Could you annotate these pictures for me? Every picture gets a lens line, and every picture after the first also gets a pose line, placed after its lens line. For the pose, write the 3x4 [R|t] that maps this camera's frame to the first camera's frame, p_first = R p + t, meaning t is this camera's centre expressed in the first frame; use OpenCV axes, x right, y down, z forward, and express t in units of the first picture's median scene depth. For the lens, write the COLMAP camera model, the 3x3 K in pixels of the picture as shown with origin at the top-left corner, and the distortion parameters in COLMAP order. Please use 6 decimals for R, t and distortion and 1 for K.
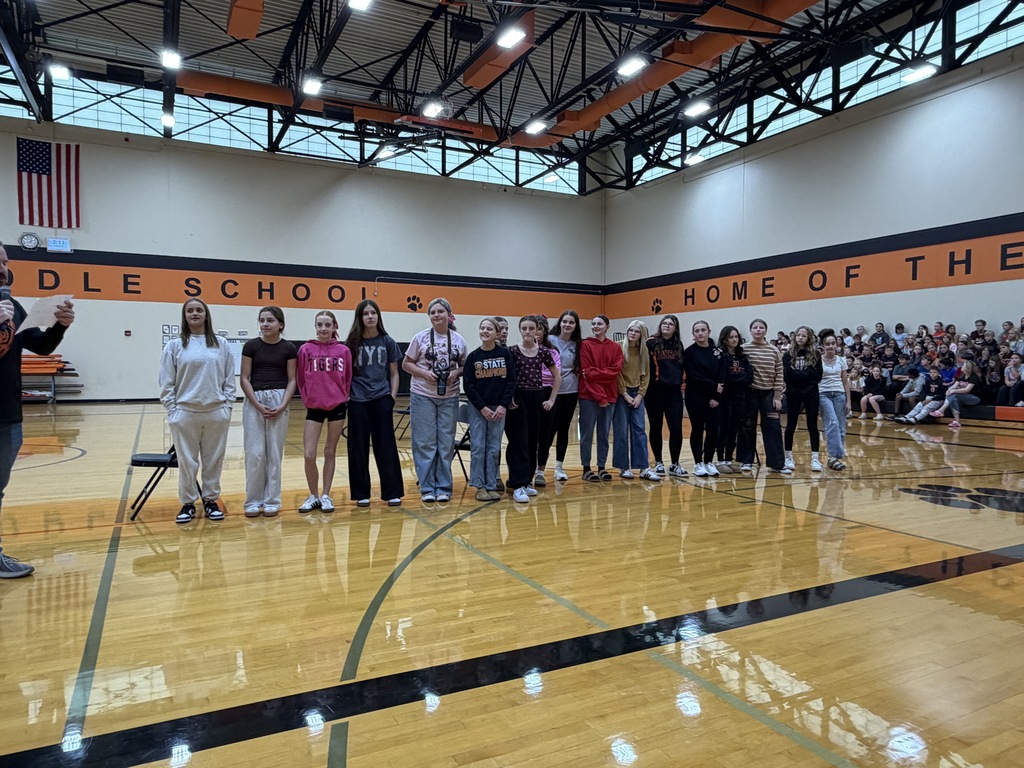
lens RADIAL K [[689.1, 0, 506.4], [0, 689.1, 388.9], [0, 0, 1]] dist [0.001331, 0.002595]
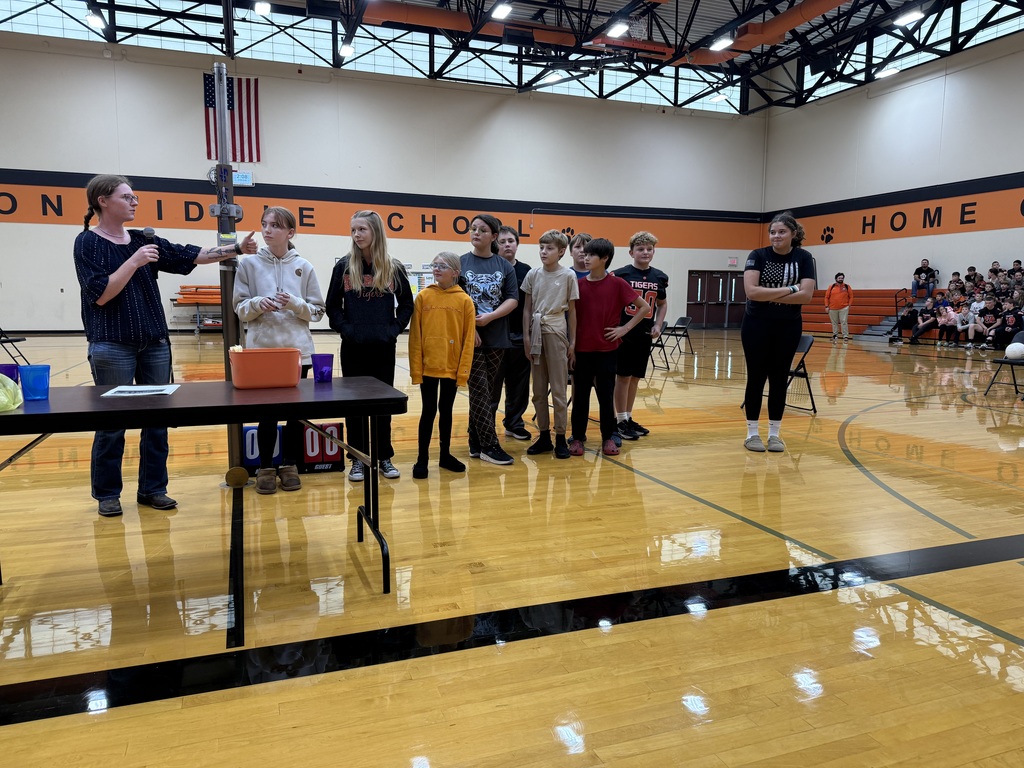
lens RADIAL K [[726.0, 0, 512.0], [0, 726.0, 384.0], [0, 0, 1]] dist [0.001718, -0.001787]
pose [[0.993017, 0.017740, -0.116630, -0.101500], [-0.007915, 0.996420, 0.084175, 0.002125], [0.117705, -0.082664, 0.989602, -0.048156]]
